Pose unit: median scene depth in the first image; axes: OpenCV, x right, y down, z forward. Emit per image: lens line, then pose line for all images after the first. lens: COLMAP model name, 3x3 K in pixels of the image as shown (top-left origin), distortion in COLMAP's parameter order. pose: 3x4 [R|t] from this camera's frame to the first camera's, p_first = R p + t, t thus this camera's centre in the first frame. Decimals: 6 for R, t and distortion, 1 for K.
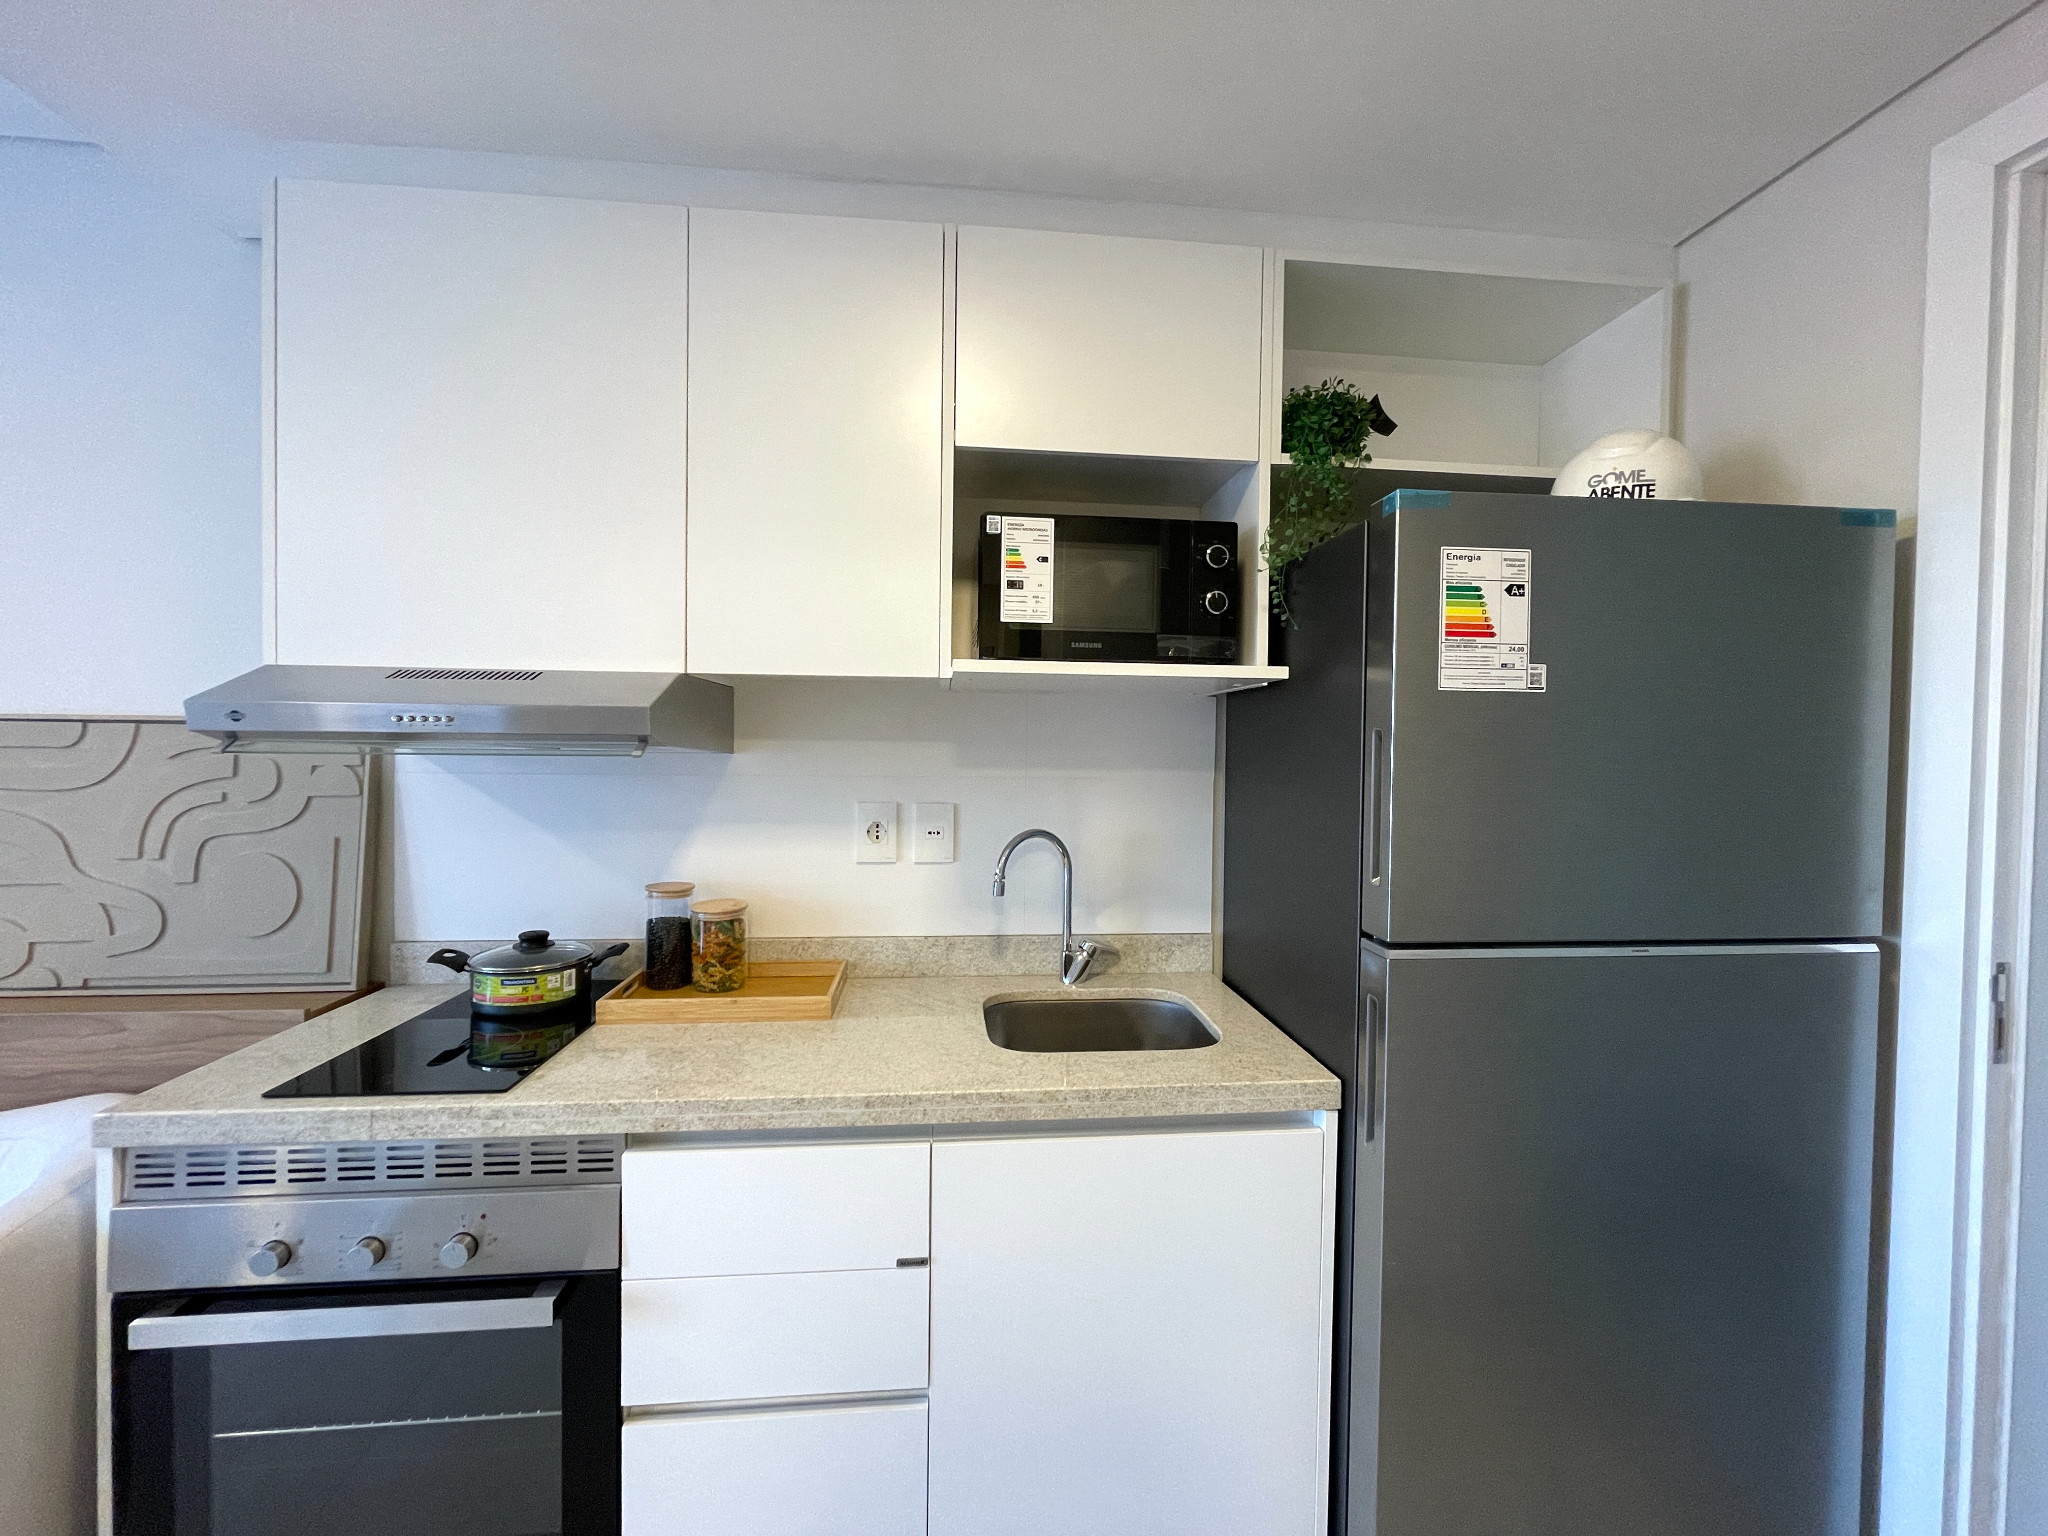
lens RADIAL K [[827.5, 0, 1024.9], [0, 827.5, 762.5], [0, 0, 1]] dist [-0.006080, 0.000360]
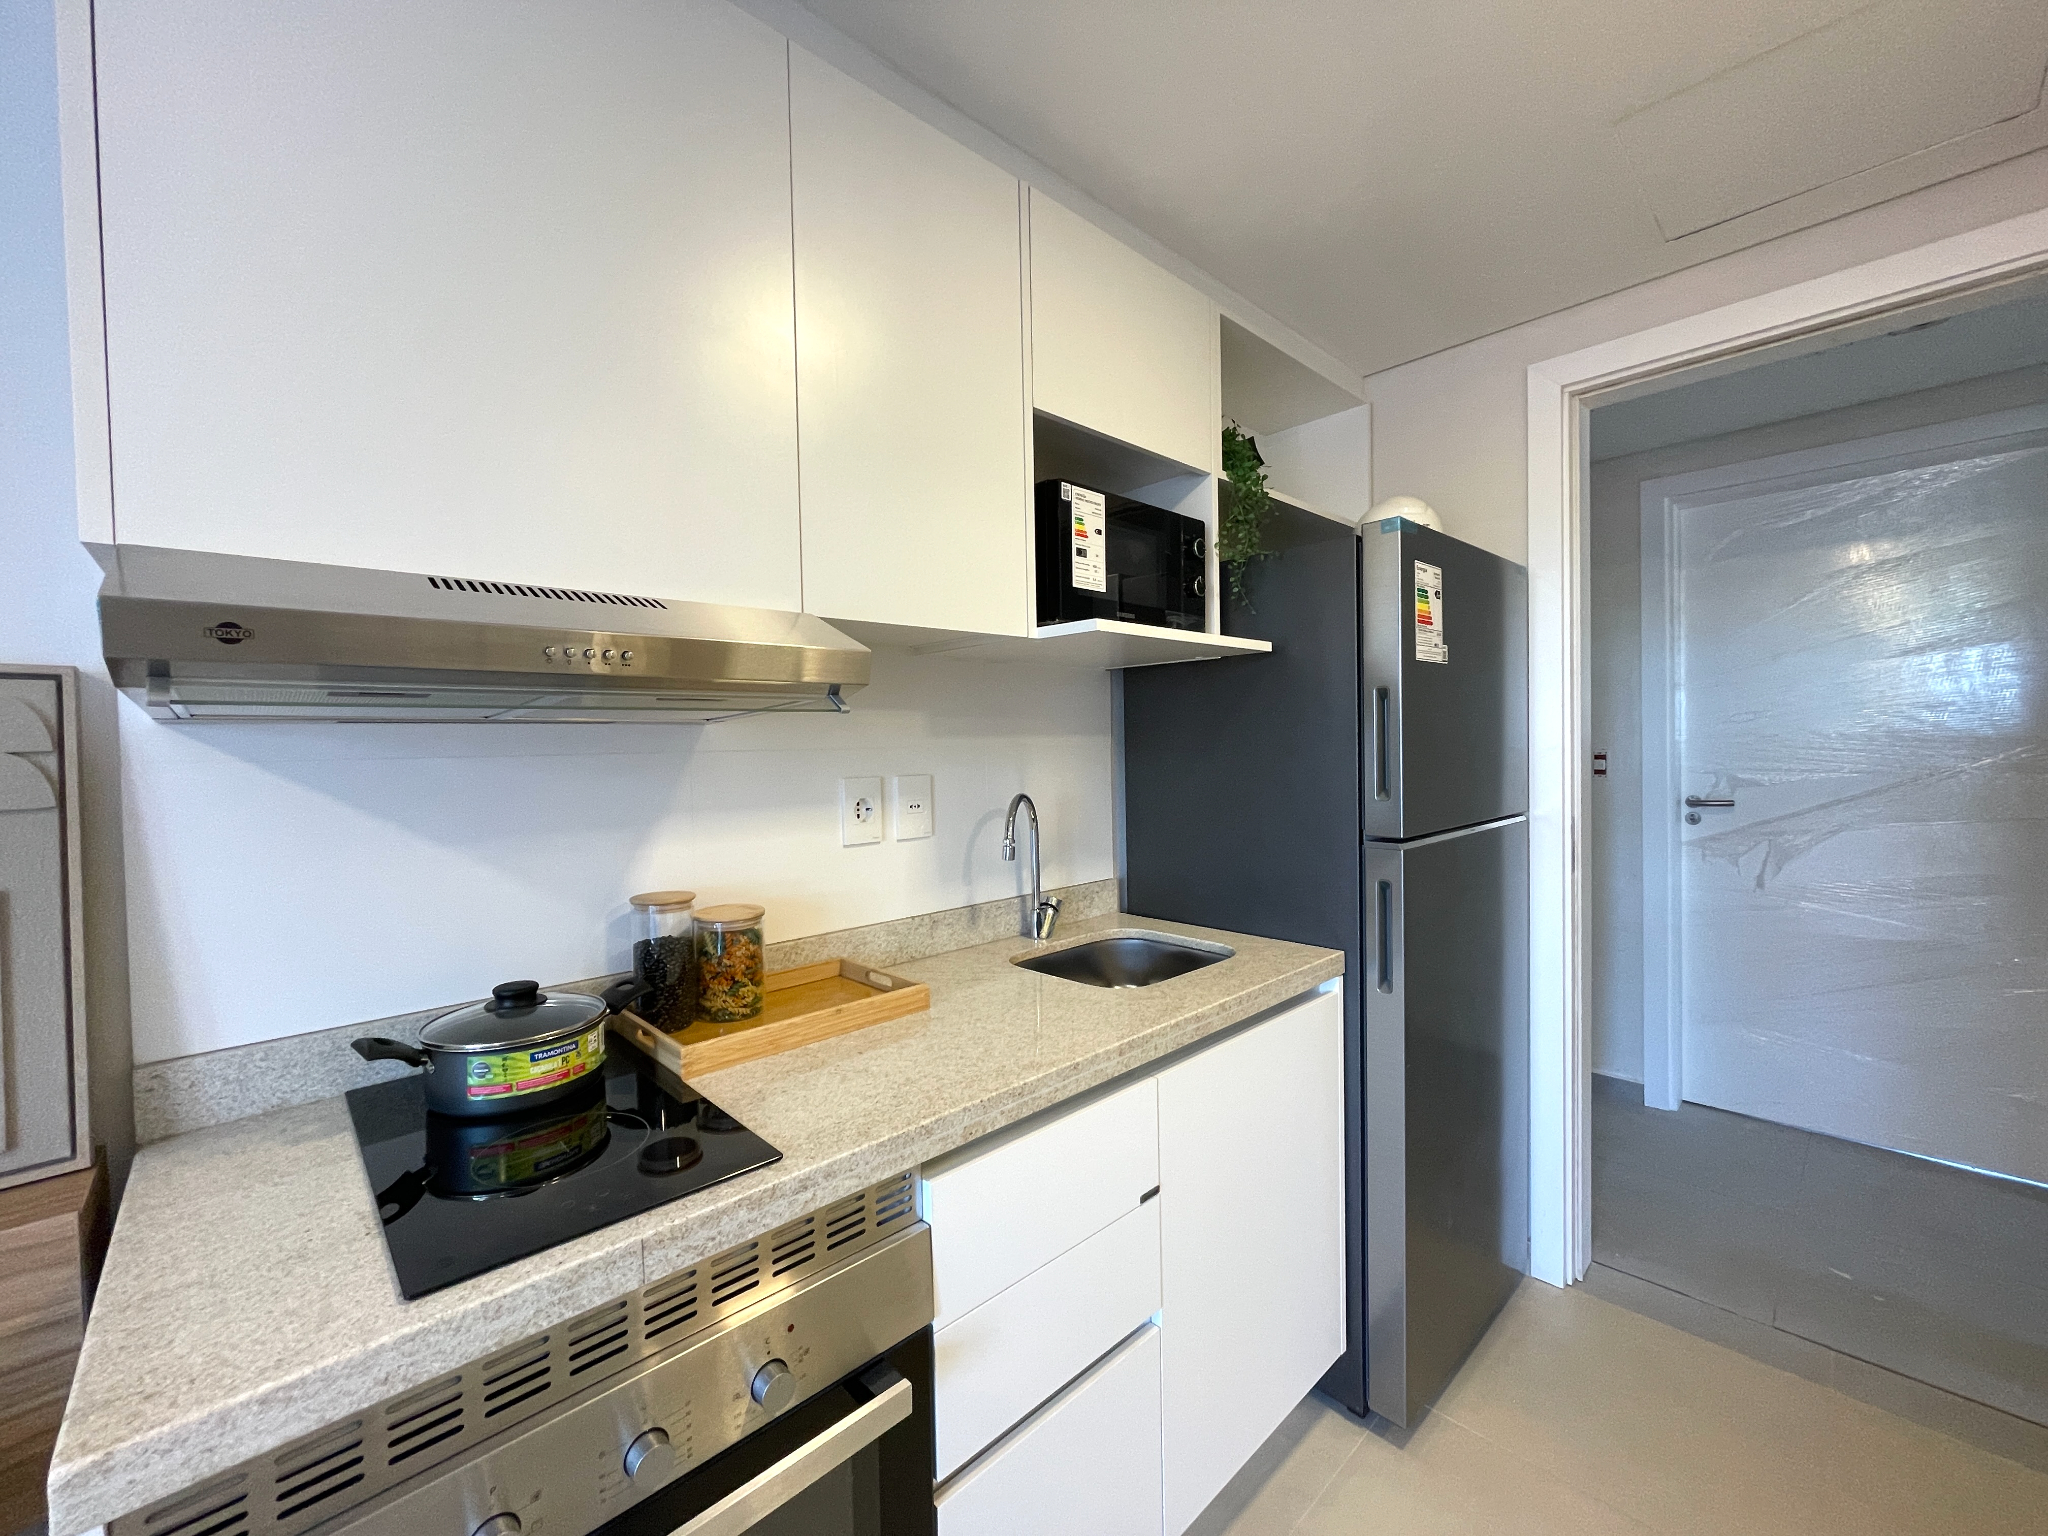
lens RADIAL K [[827.5, 0, 1022.3], [0, 827.5, 762.6], [0, 0, 1]] dist [-0.006080, 0.000360]
pose [[0.791778, -0.041965, 0.609366, -0.707879], [0.041510, 0.999028, 0.014864, 0.031675], [-0.609397, 0.013526, 0.792750, 0.214075]]
